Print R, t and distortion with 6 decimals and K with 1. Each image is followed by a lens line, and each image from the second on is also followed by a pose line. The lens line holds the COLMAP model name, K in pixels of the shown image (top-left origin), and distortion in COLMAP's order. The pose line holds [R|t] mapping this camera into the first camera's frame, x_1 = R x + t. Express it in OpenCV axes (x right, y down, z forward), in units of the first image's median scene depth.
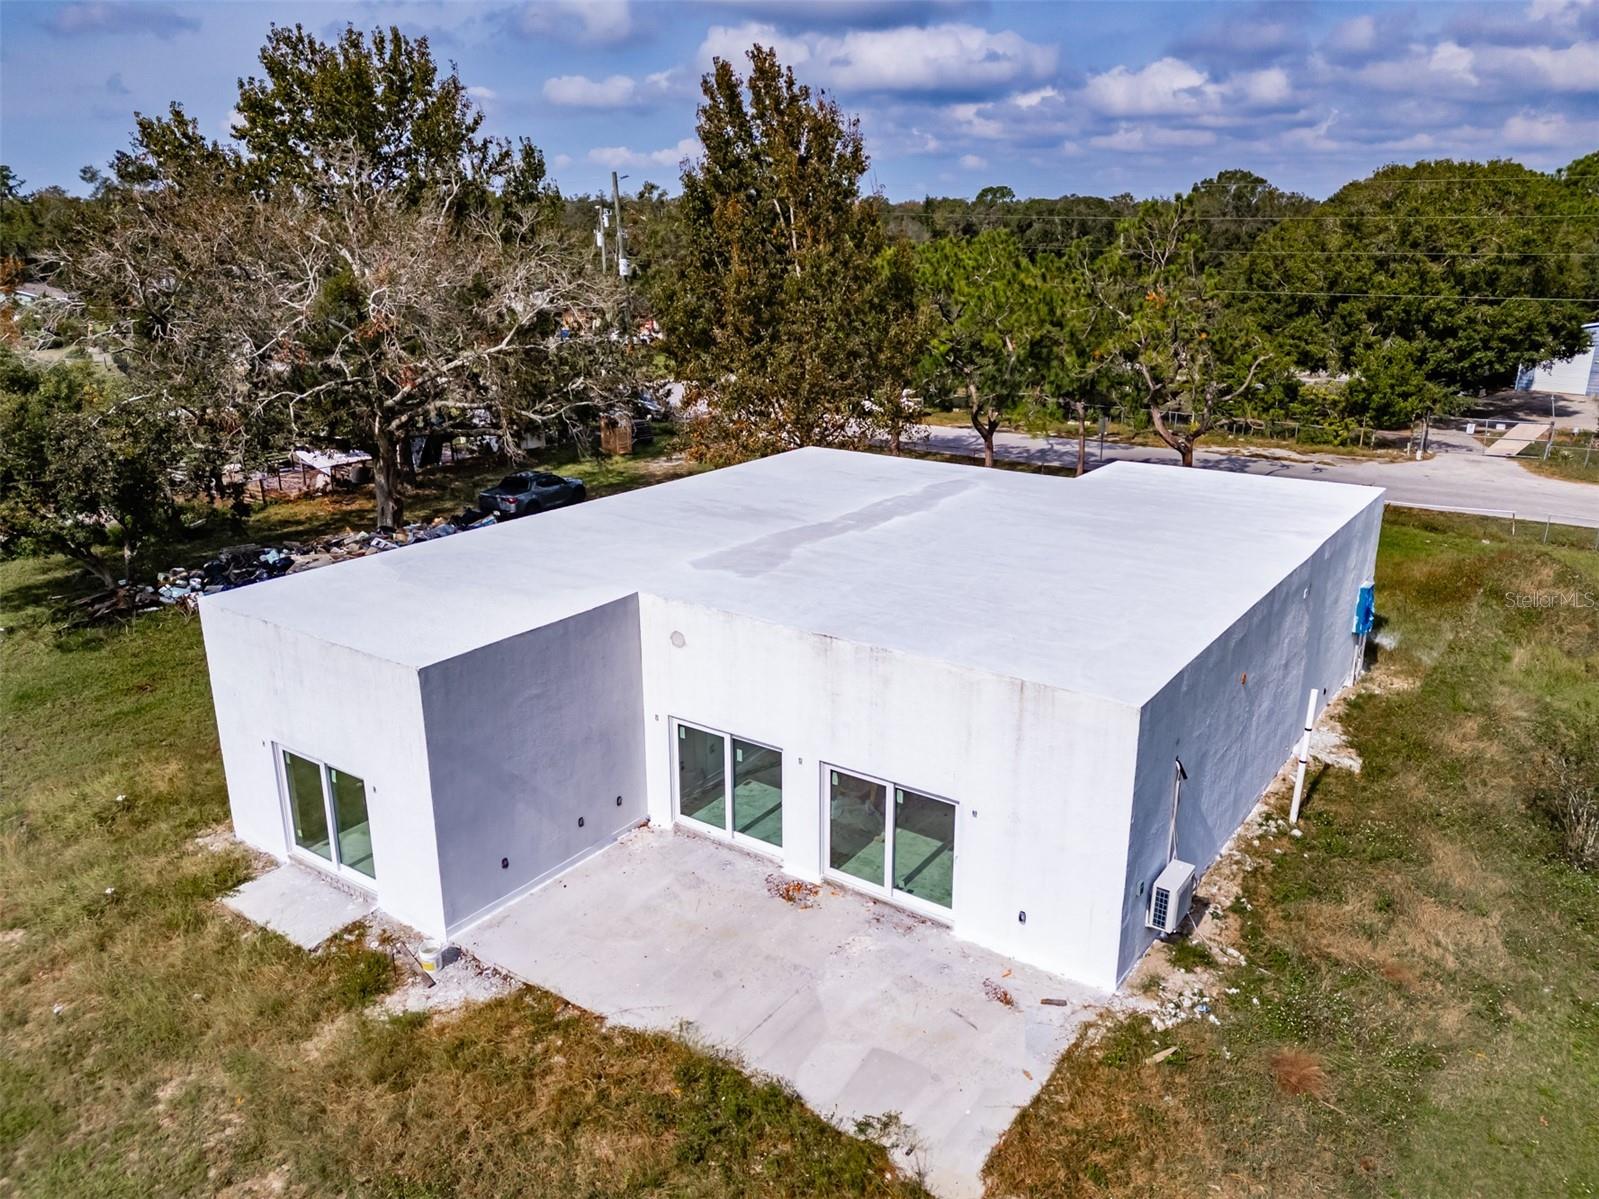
lens RADIAL K [[1149.5, 0, 799.5], [0, 1149.5, 599.5], [0, 0, 1]] dist [0.003196, -0.005873]
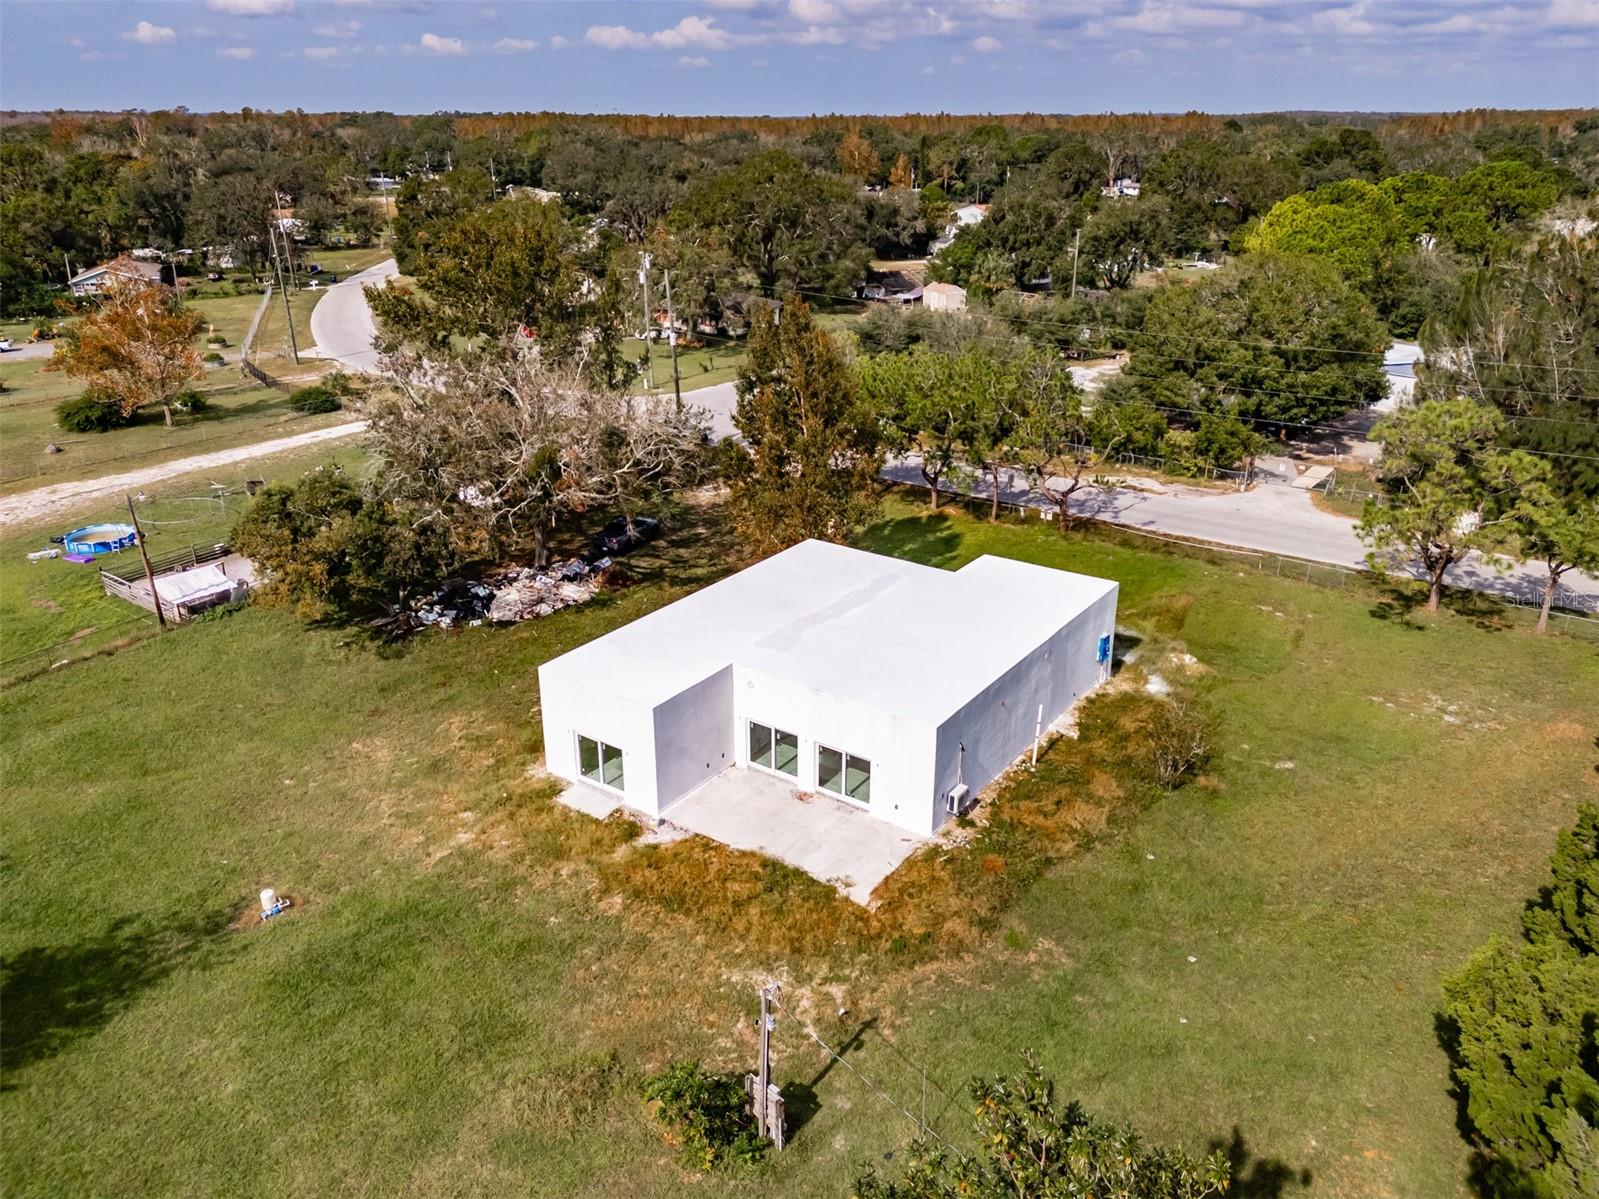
lens RADIAL K [[1149.5, 0, 799.5], [0, 1149.5, 599.5], [0, 0, 1]] dist [0.003196, -0.005873]
pose [[0.999998, 0.002136, 0.000535, -0.013767], [-0.002175, 0.996147, 0.087673, -0.344486], [-0.000346, -0.087674, 0.996149, -1.274732]]
